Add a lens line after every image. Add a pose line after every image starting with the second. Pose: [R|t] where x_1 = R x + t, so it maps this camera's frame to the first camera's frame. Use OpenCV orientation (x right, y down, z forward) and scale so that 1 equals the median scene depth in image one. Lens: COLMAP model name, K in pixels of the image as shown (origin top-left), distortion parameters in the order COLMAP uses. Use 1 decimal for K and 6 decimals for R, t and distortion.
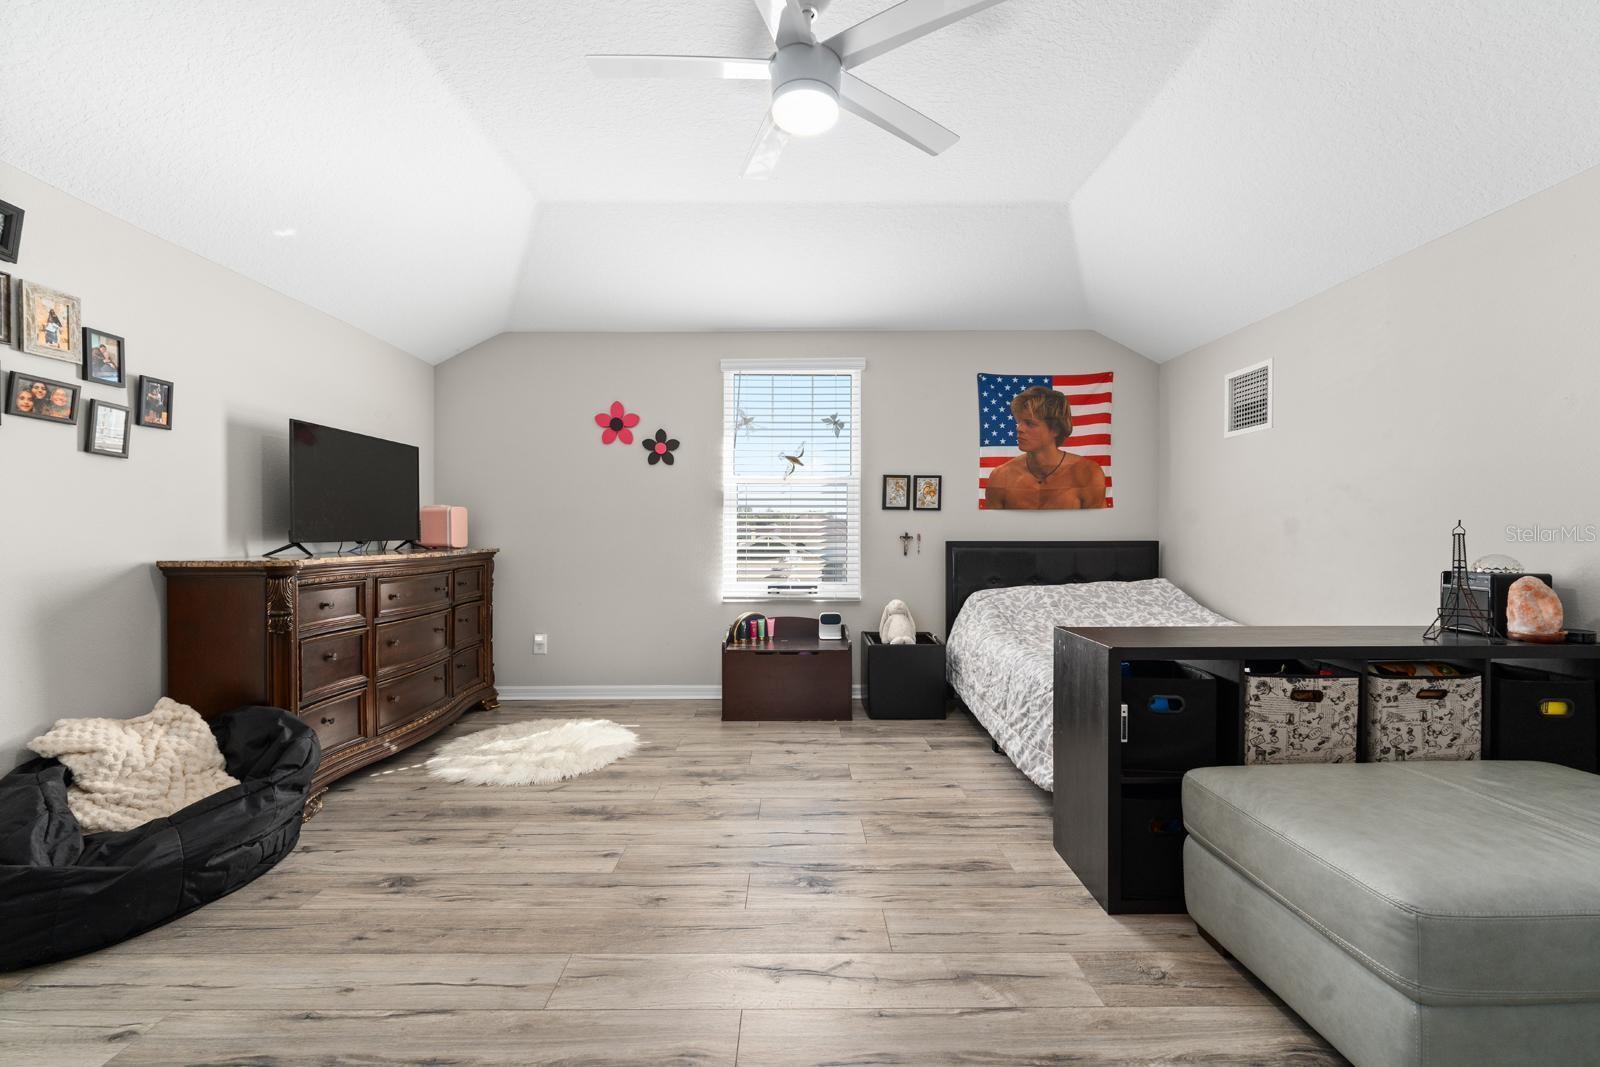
lens RADIAL K [[649.6, 0, 801.0], [0, 649.6, 536.5], [0, 0, 1]] dist [-0.003904, -0.000119]
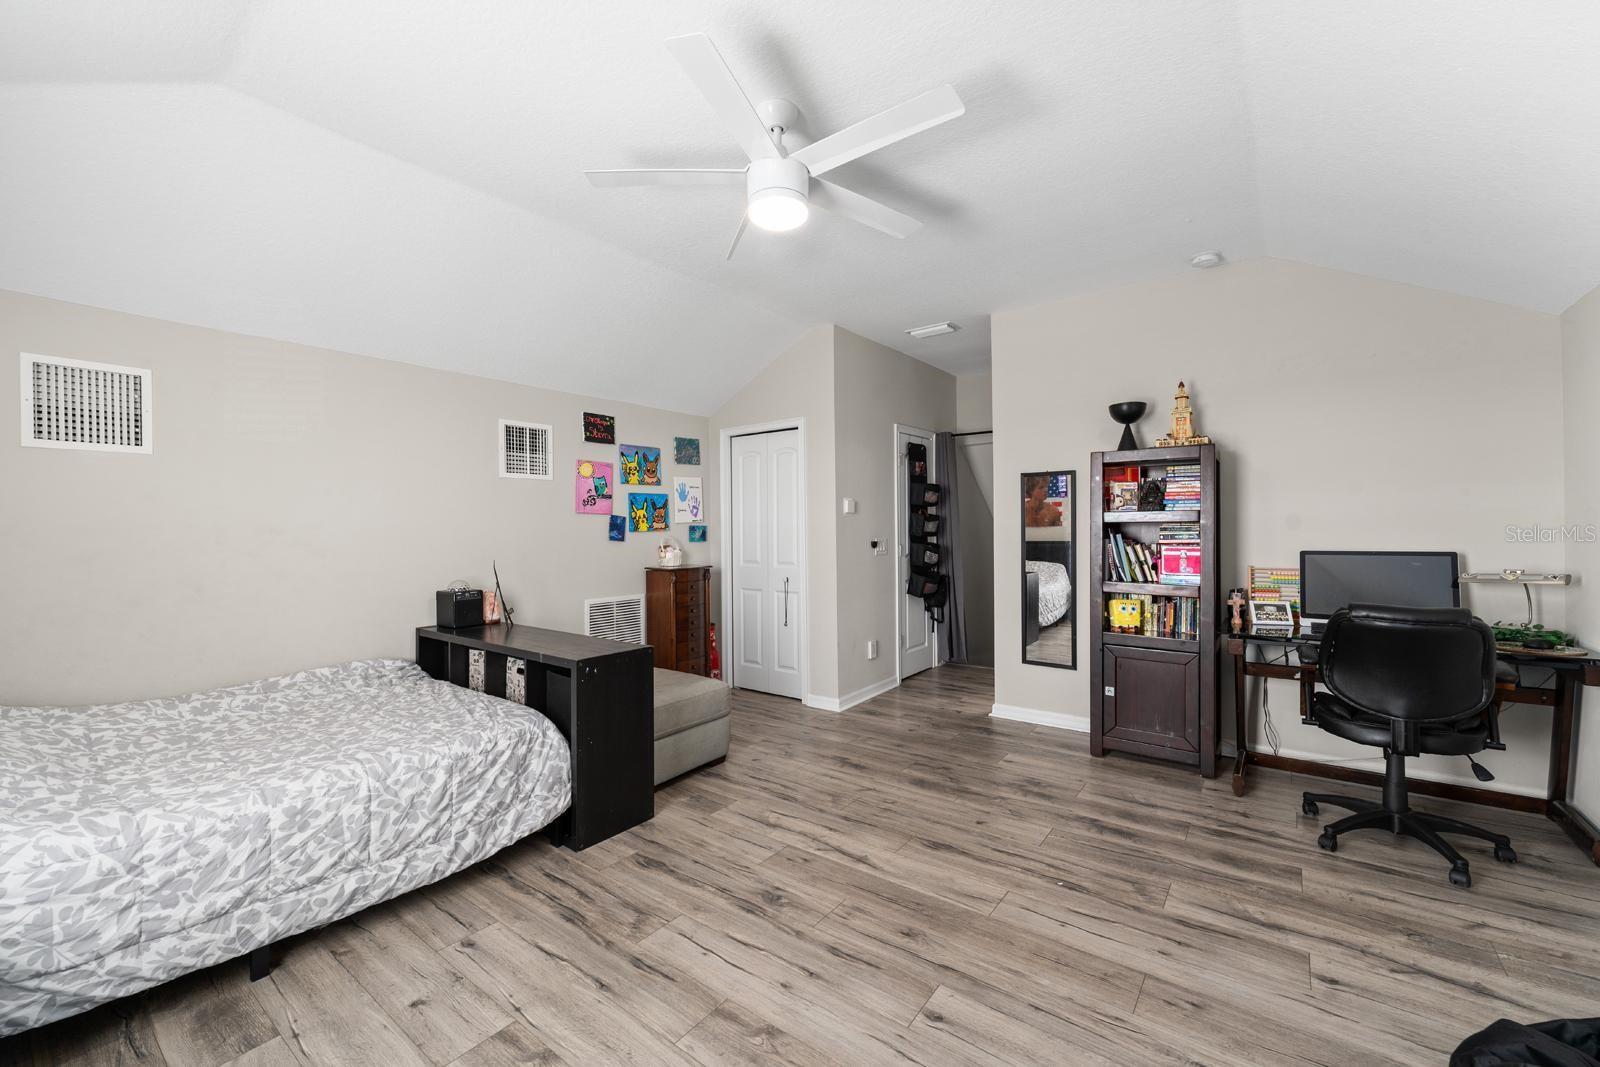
lens RADIAL K [[649.6, 0, 798.0], [0, 649.6, 532.7], [0, 0, 1]] dist [-0.003904, -0.000119]
pose [[-0.794740, 0.005125, 0.606929, -0.695984], [0.012279, 0.999895, 0.007636, -0.102502], [-0.606826, 0.013521, -0.794720, 1.864952]]
